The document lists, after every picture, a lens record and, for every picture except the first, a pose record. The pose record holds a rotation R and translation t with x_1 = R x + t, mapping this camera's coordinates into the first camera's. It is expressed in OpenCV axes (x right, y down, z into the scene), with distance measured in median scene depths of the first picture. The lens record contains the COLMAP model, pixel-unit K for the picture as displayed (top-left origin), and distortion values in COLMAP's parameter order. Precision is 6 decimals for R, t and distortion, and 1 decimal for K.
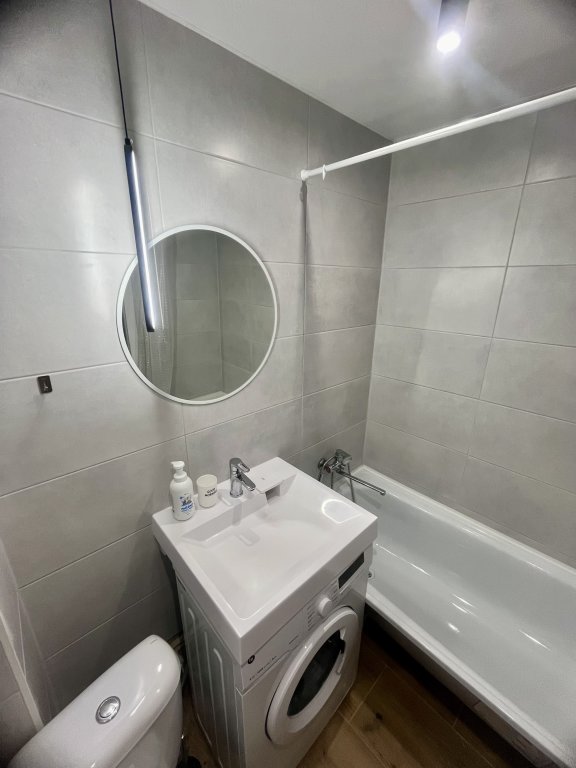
lens RADIAL K [[311.6, 0, 288.0], [0, 311.6, 384.0], [0, 0, 1]] dist [-0.008800, 0.000258]
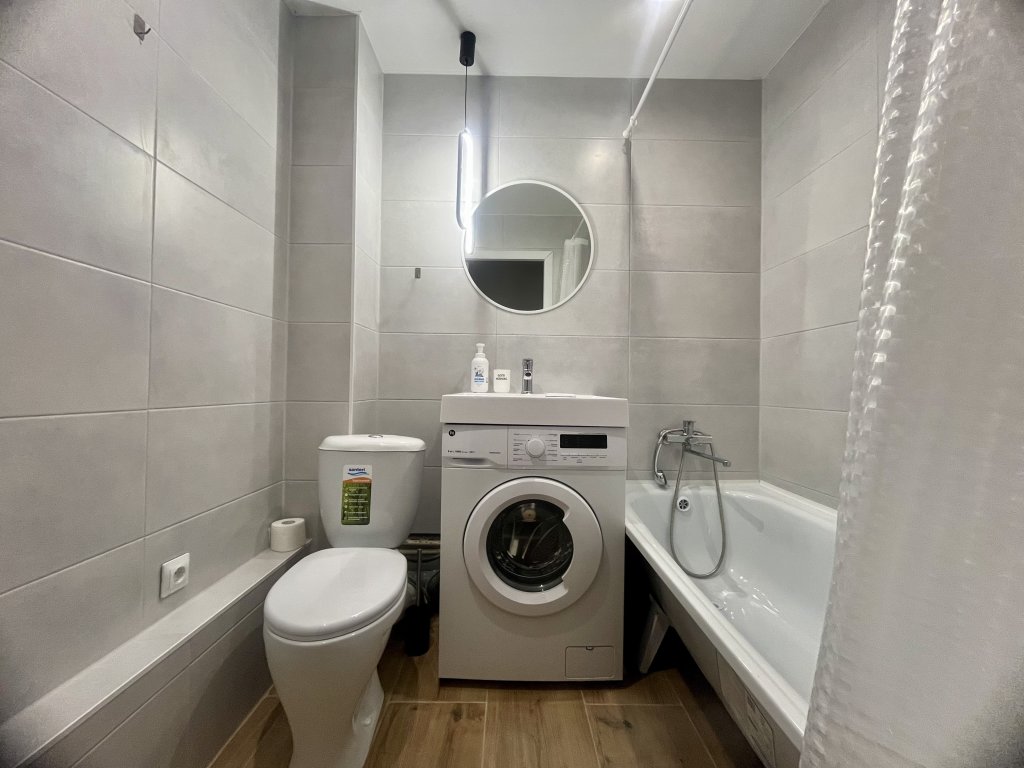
lens RADIAL K [[415.4, 0, 512.0], [0, 415.4, 384.0], [0, 0, 1]] dist [-0.008800, 0.000258]
pose [[0.734891, -0.002729, -0.678179, 0.692397], [-0.218801, 0.945565, -0.240902, 0.604223], [0.641920, 0.325423, 0.694290, -0.047471]]
